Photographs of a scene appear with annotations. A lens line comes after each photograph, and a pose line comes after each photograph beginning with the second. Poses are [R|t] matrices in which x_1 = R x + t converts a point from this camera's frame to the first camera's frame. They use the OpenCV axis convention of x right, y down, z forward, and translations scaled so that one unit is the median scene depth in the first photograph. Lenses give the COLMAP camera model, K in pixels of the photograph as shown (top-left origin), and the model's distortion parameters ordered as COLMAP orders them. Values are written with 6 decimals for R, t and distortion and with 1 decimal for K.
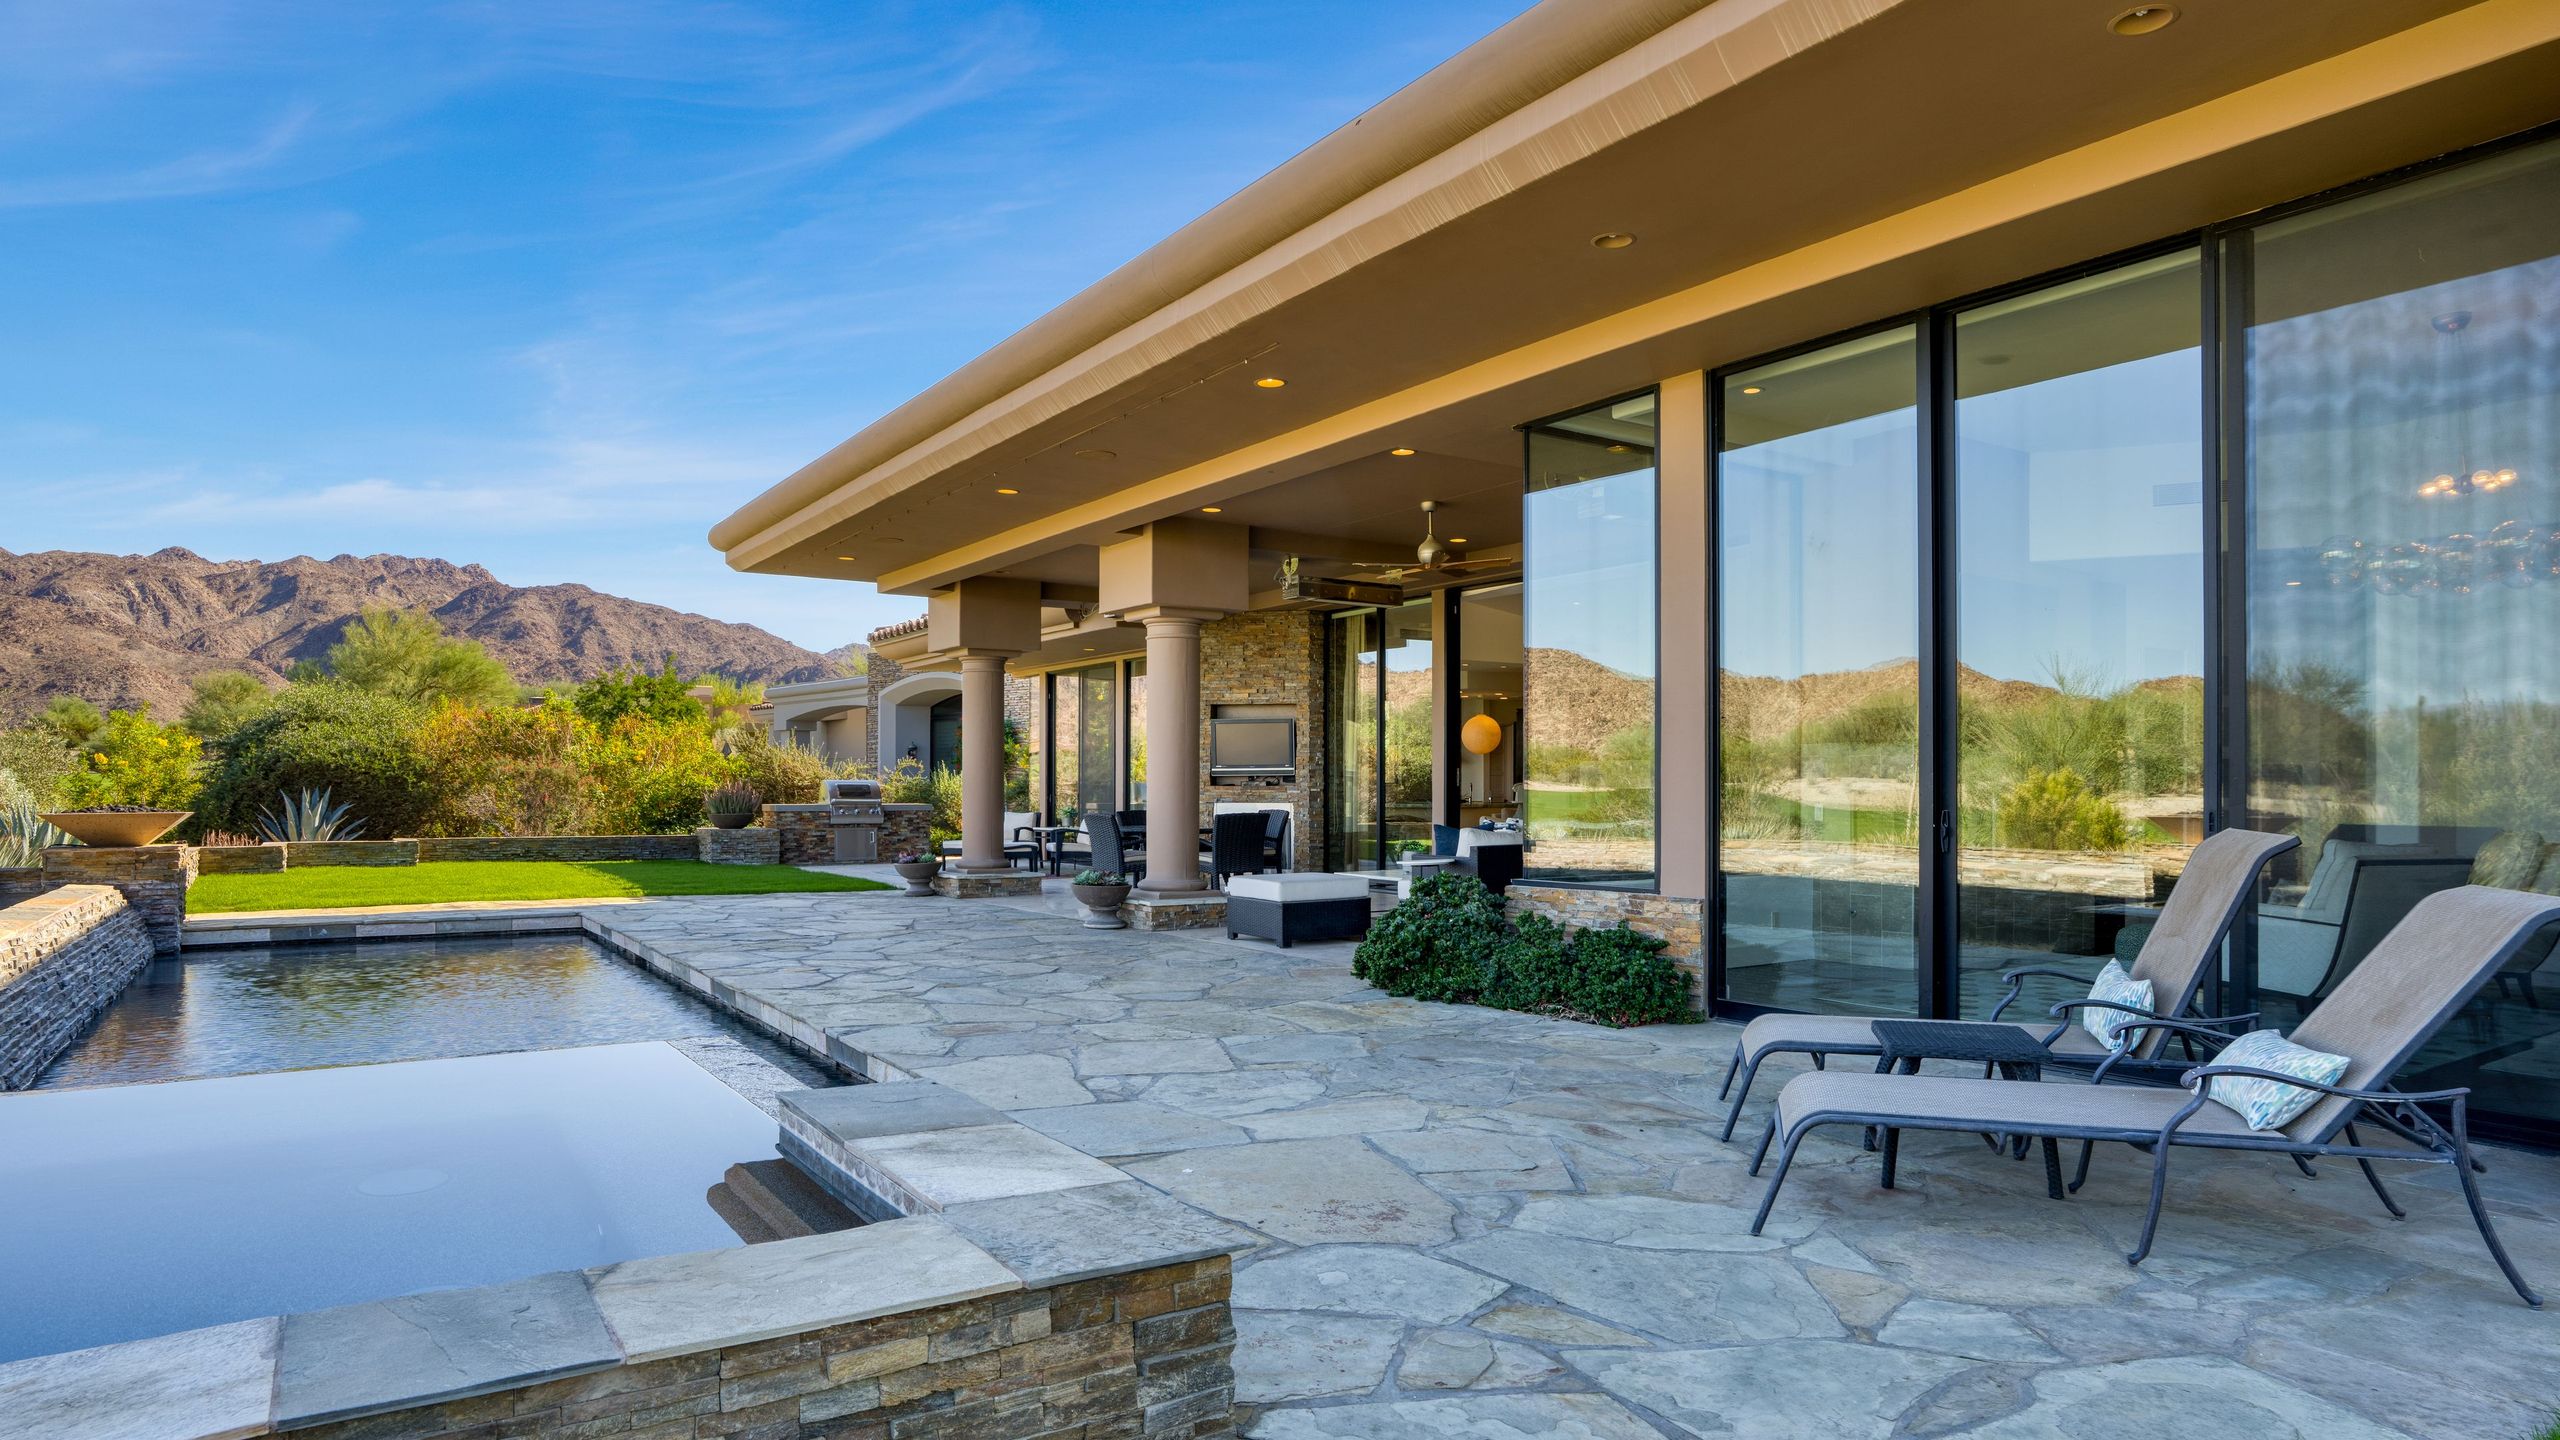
lens RADIAL K [[1422.7, 0, 1307.7], [0, 1422.7, 741.7], [0, 0, 1]] dist [-0.054468, 0.032630]
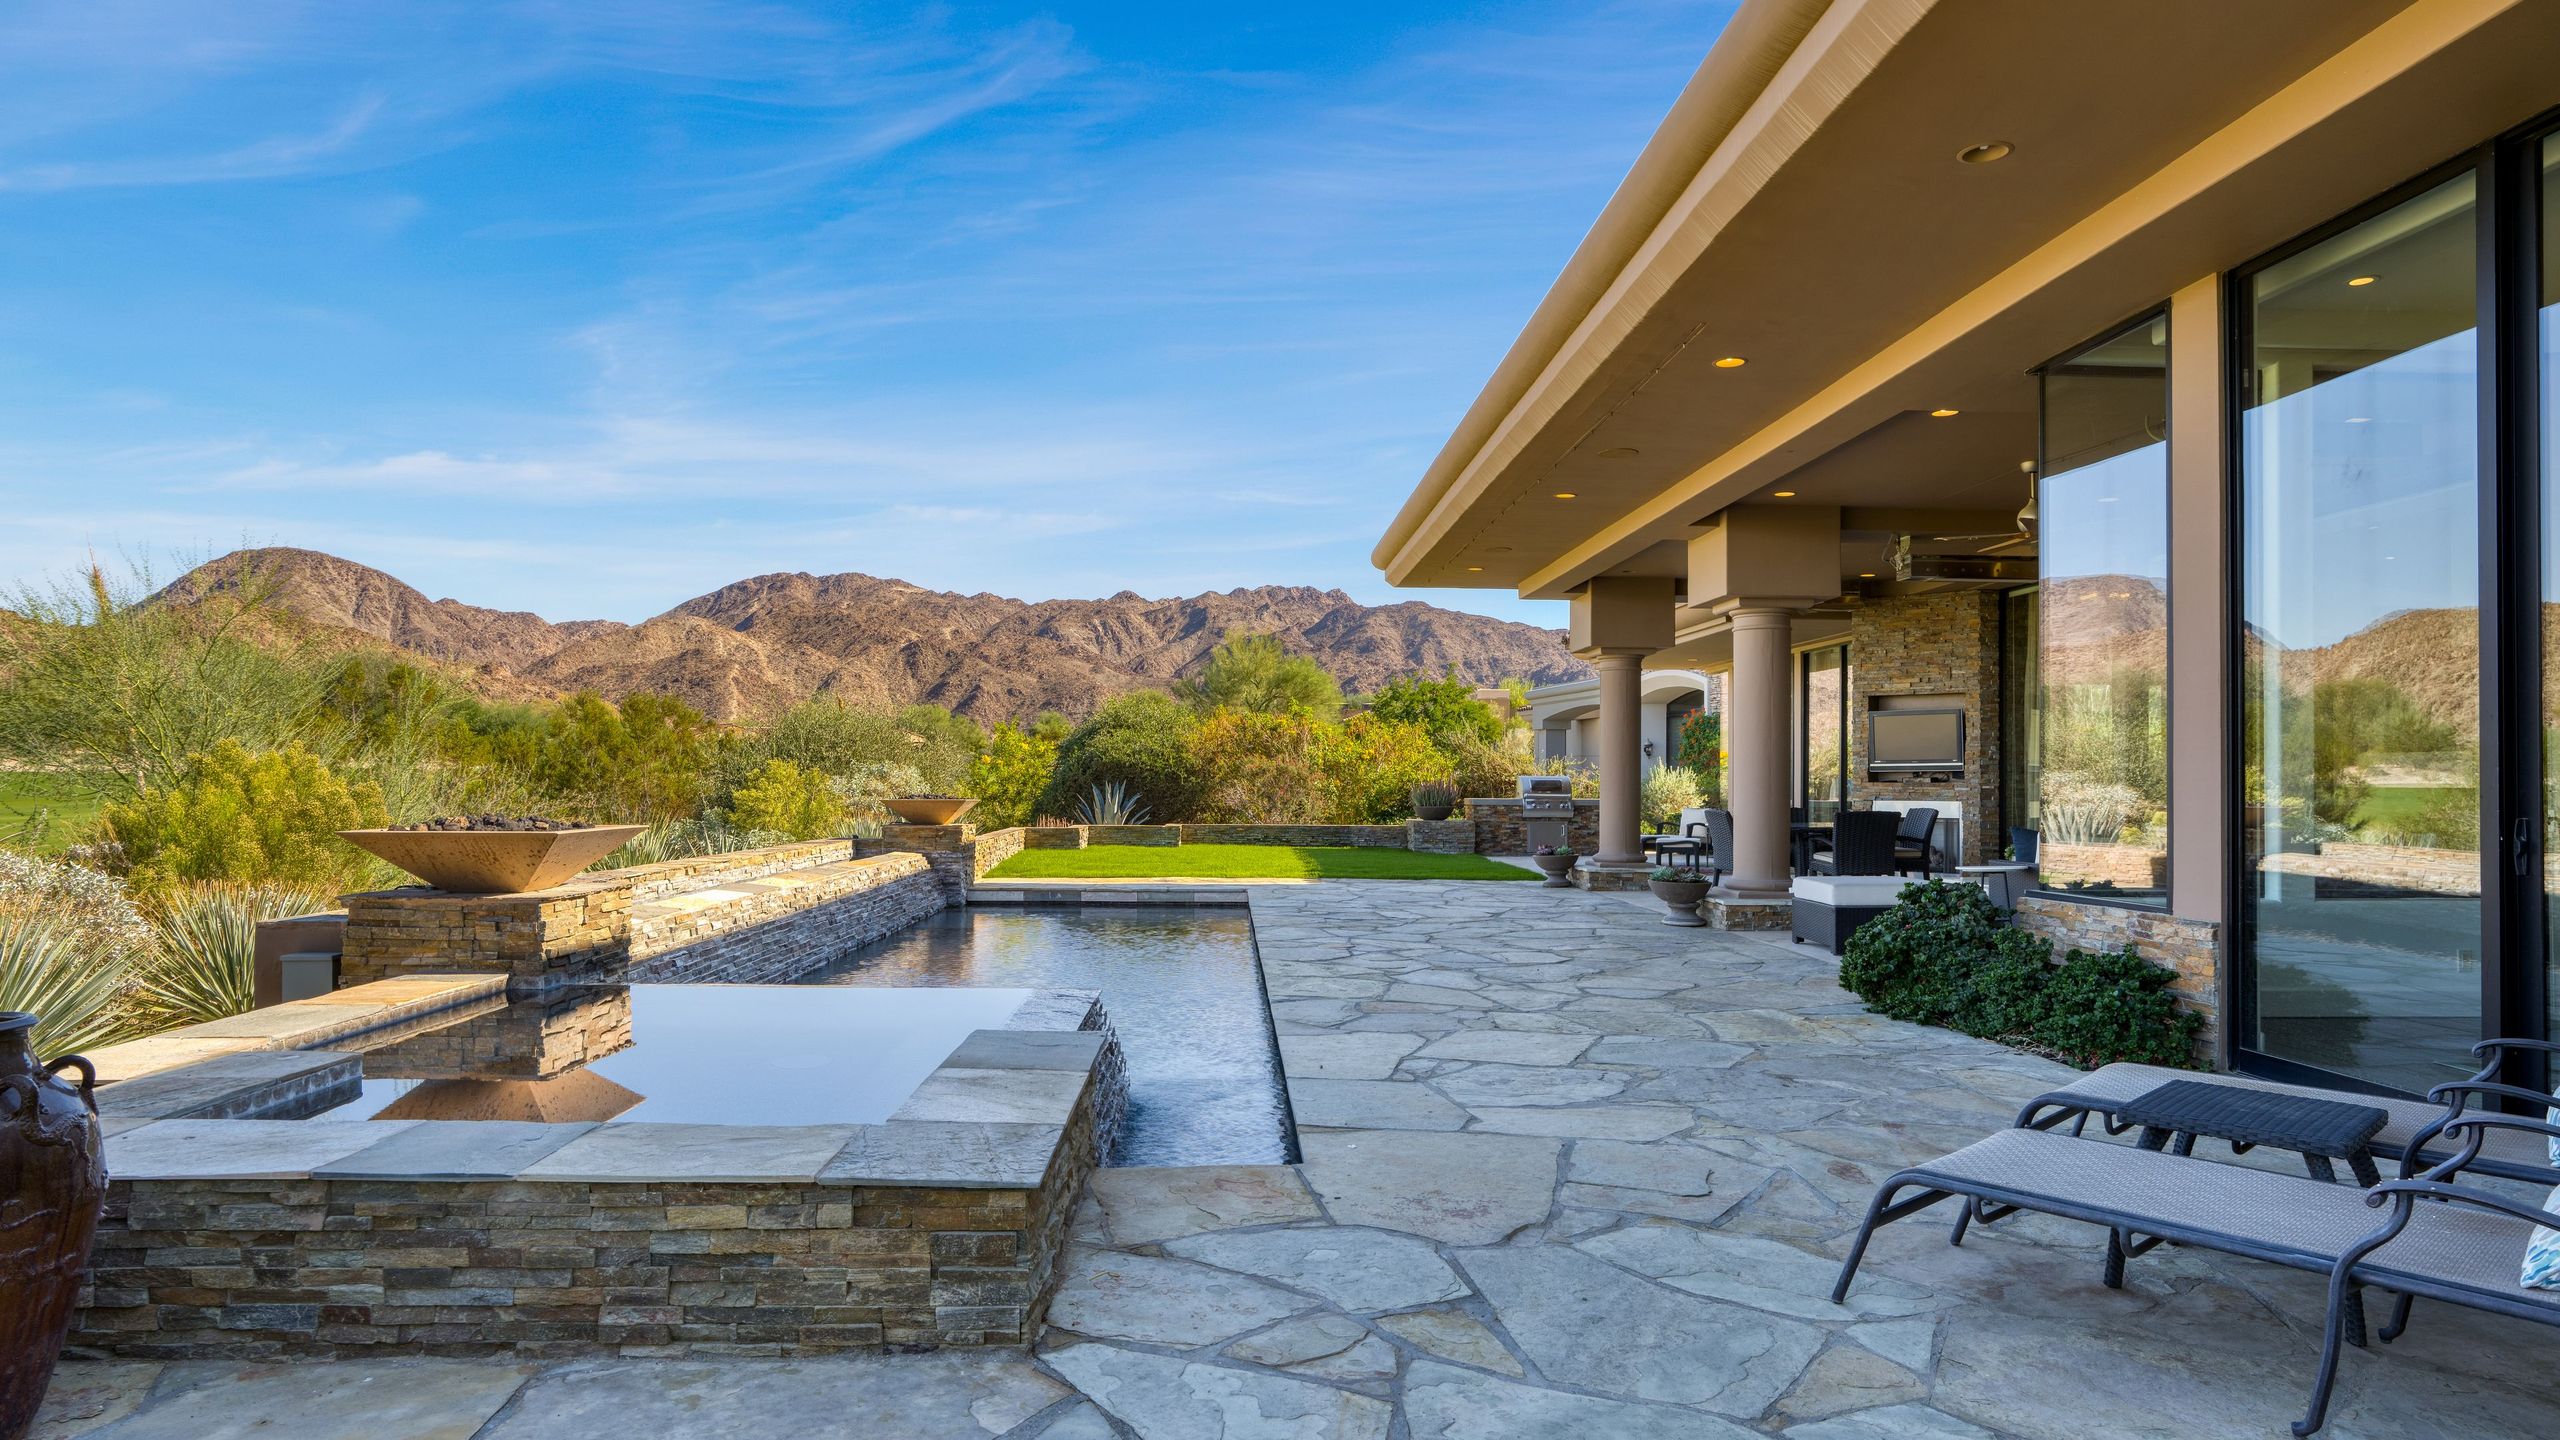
lens RADIAL K [[1422.7, 0, 1360.1], [0, 1422.7, 741.5], [0, 0, 1]] dist [-0.054468, 0.032630]
pose [[0.858543, -0.010405, -0.512636, 0.174264], [0.011434, 0.999934, -0.001147, 0.001741], [0.512614, -0.004876, 0.858605, 0.039071]]
